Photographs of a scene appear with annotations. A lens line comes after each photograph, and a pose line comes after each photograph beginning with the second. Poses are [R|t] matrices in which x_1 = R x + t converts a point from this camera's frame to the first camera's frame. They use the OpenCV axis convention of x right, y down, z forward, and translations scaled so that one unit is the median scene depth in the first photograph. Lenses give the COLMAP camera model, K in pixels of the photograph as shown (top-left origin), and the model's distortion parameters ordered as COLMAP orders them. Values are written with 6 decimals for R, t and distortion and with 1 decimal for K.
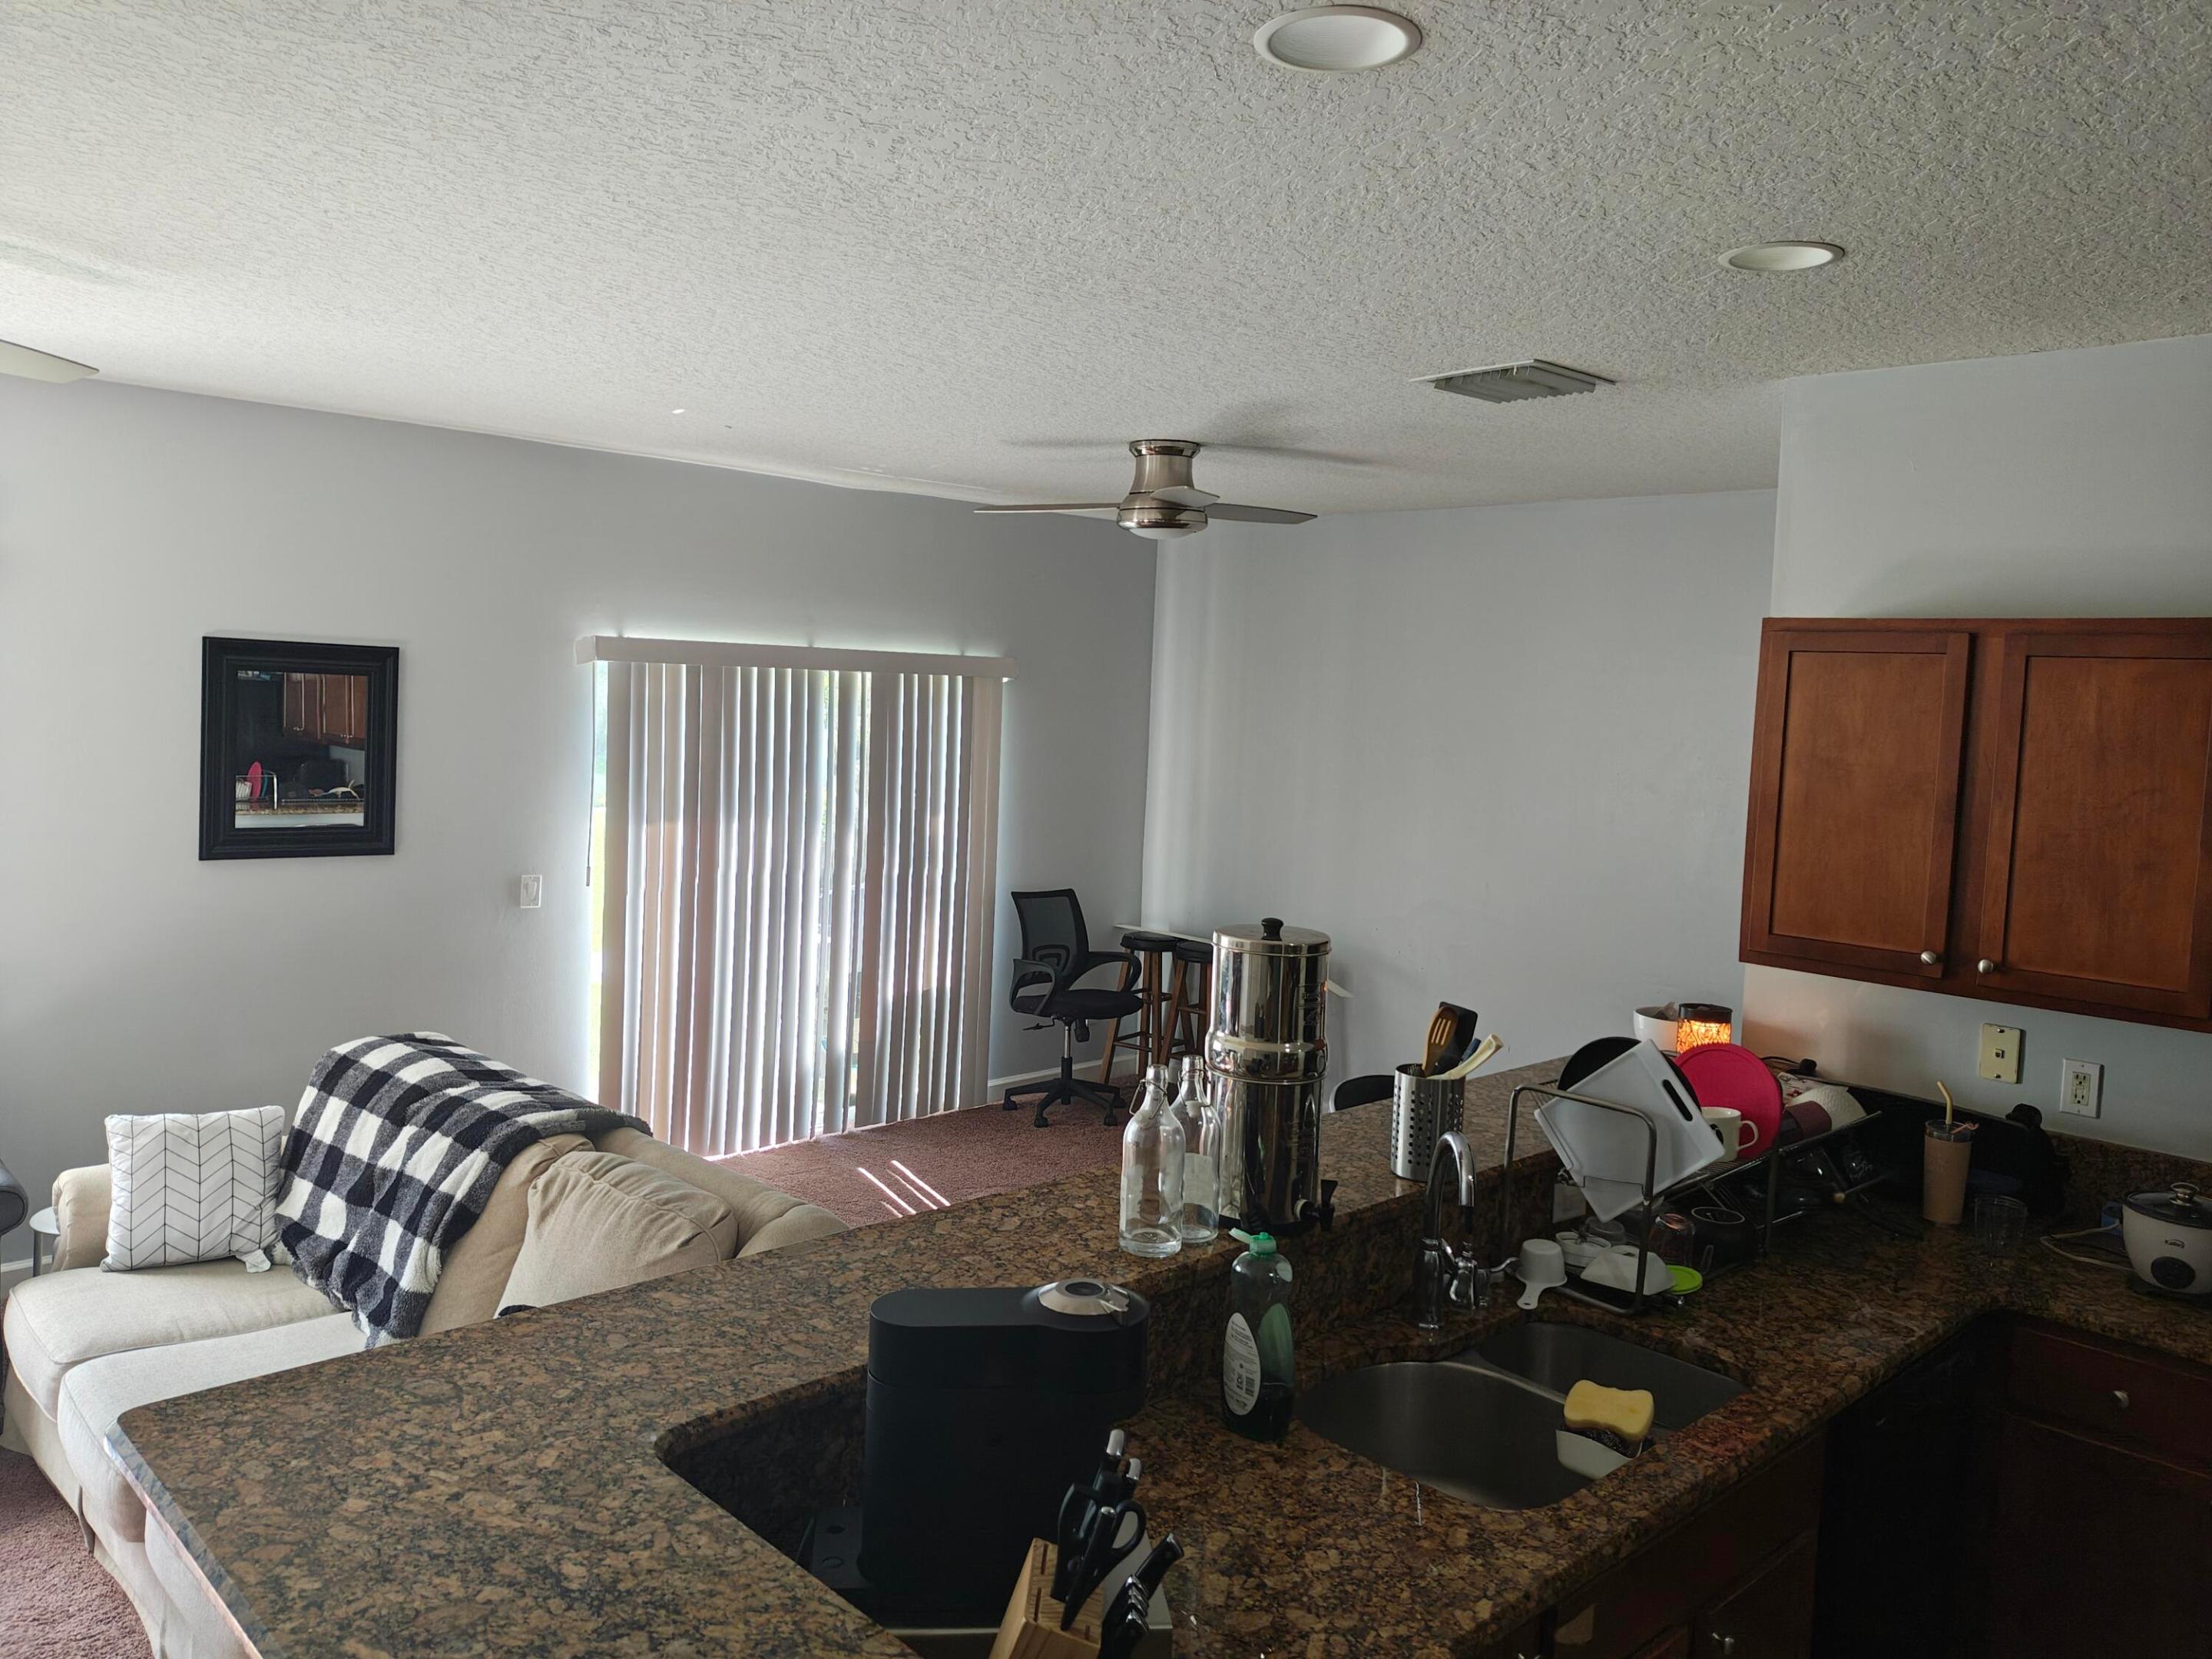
lens RADIAL K [[1648.8, 0, 1107.9], [0, 1648.8, 821.8], [0, 0, 1]] dist [0.043652, -0.027133]
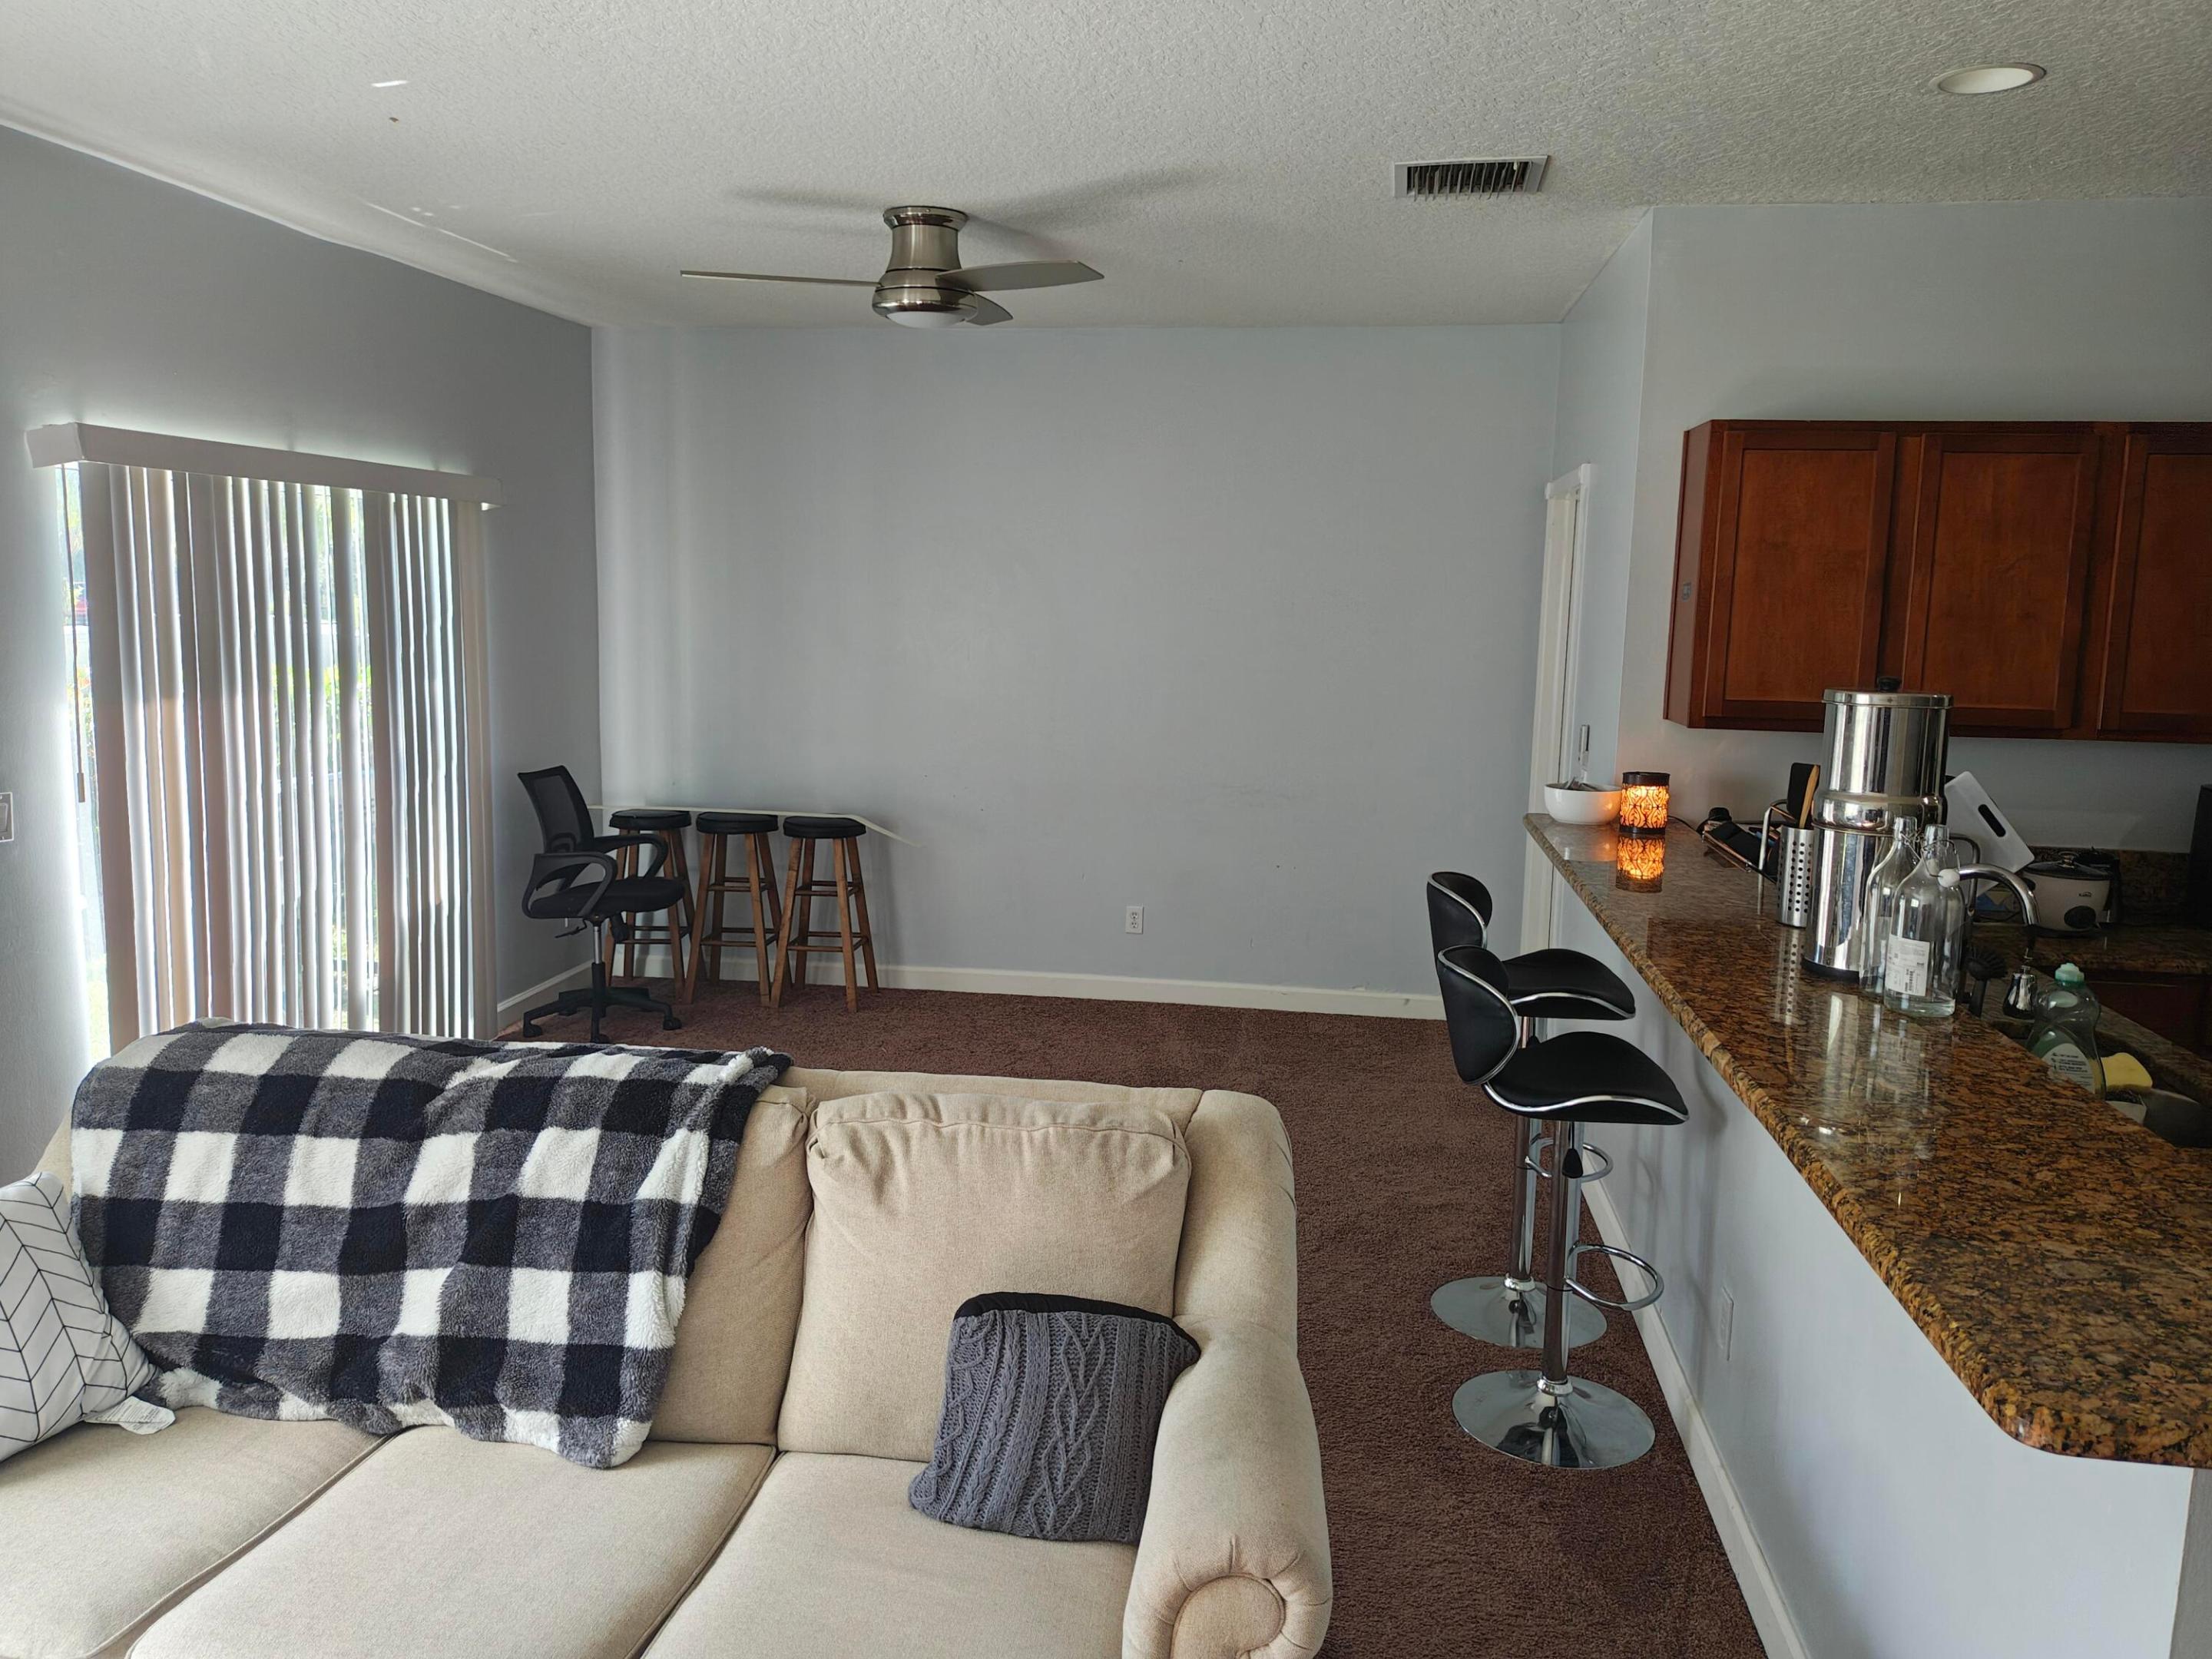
lens RADIAL K [[1648.8, 0, 1110.3], [0, 1648.8, 827.5], [0, 0, 1]] dist [0.043652, -0.027133]
pose [[0.792700, -0.108559, 0.599868, -0.572750], [0.062876, 0.993328, 0.096677, 0.015670], [-0.606361, -0.038919, 0.794236, 0.315239]]
